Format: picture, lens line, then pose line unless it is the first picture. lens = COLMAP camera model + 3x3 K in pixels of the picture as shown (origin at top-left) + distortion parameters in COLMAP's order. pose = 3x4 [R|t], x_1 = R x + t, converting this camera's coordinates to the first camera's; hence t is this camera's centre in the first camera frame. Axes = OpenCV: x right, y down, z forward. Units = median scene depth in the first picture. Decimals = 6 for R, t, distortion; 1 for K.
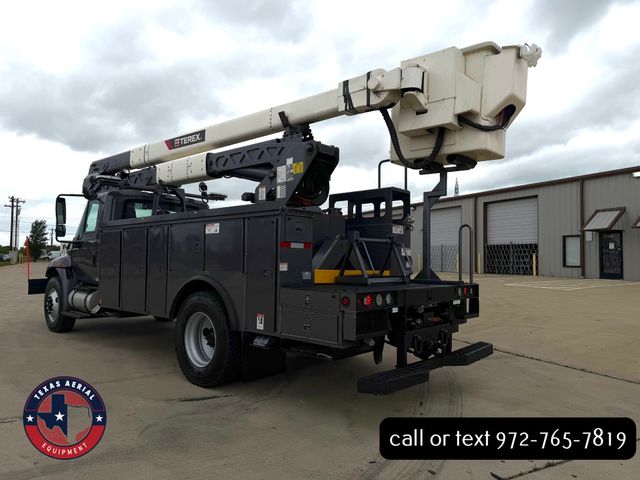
lens RADIAL K [[452.9, 0, 322.4], [0, 452.9, 243.7], [0, 0, 1]] dist [0.079607, -0.111596]
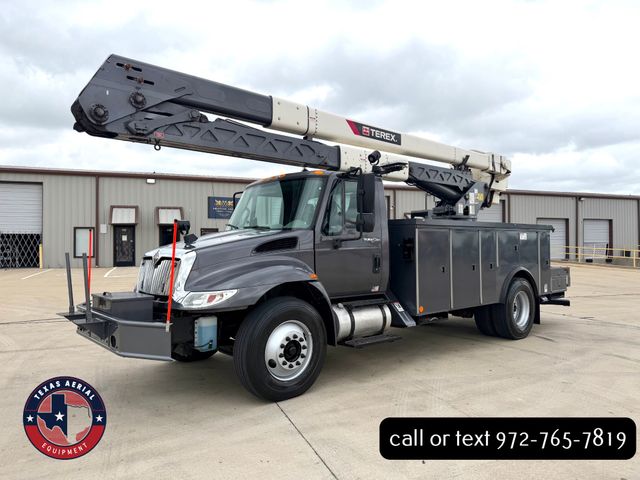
lens RADIAL K [[452.9, 0, 320.2], [0, 452.9, 241.7], [0, 0, 1]] dist [0.079607, -0.111596]
pose [[0.126443, 0.001943, 0.991972, -1.203933], [-0.025225, 0.999681, 0.001257, 0.000059], [-0.991653, -0.025182, 0.126452, 0.954706]]
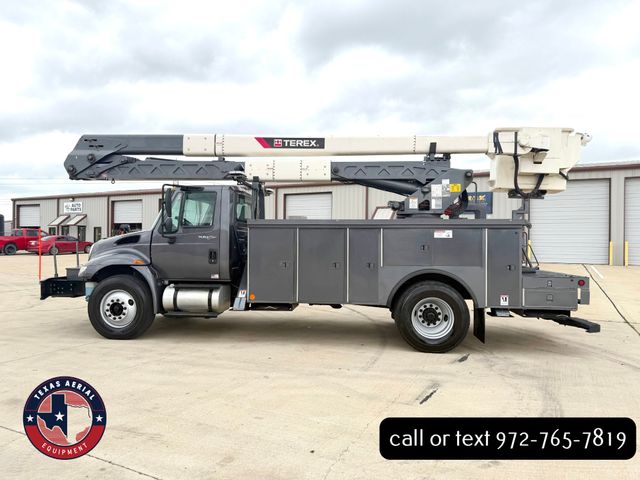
lens RADIAL K [[452.9, 0, 322.7], [0, 452.9, 239.0], [0, 0, 1]] dist [0.079607, -0.111596]
pose [[0.804503, 0.001432, 0.593947, -0.839616], [-0.020845, 0.999449, 0.025826, -0.029227], [-0.593583, -0.033158, 0.804090, 0.092354]]
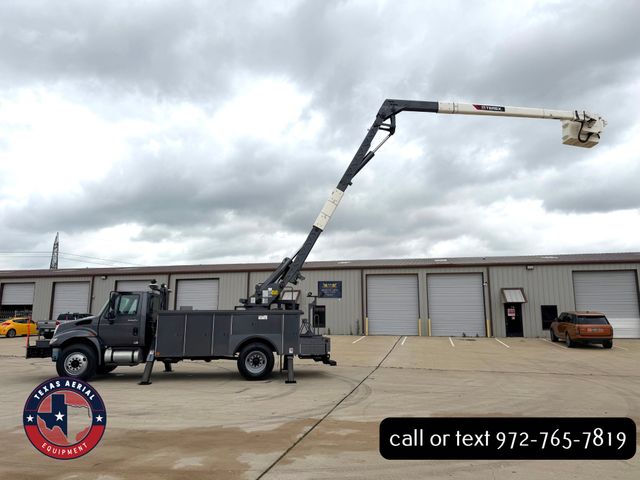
lens RADIAL K [[452.9, 0, 328.1], [0, 452.9, 229.4], [0, 0, 1]] dist [0.079607, -0.111596]
pose [[0.639892, 0.141153, 0.755390, -1.331542], [-0.019890, 0.985699, -0.167340, -0.066264], [-0.768208, 0.092055, 0.633548, -0.655325]]
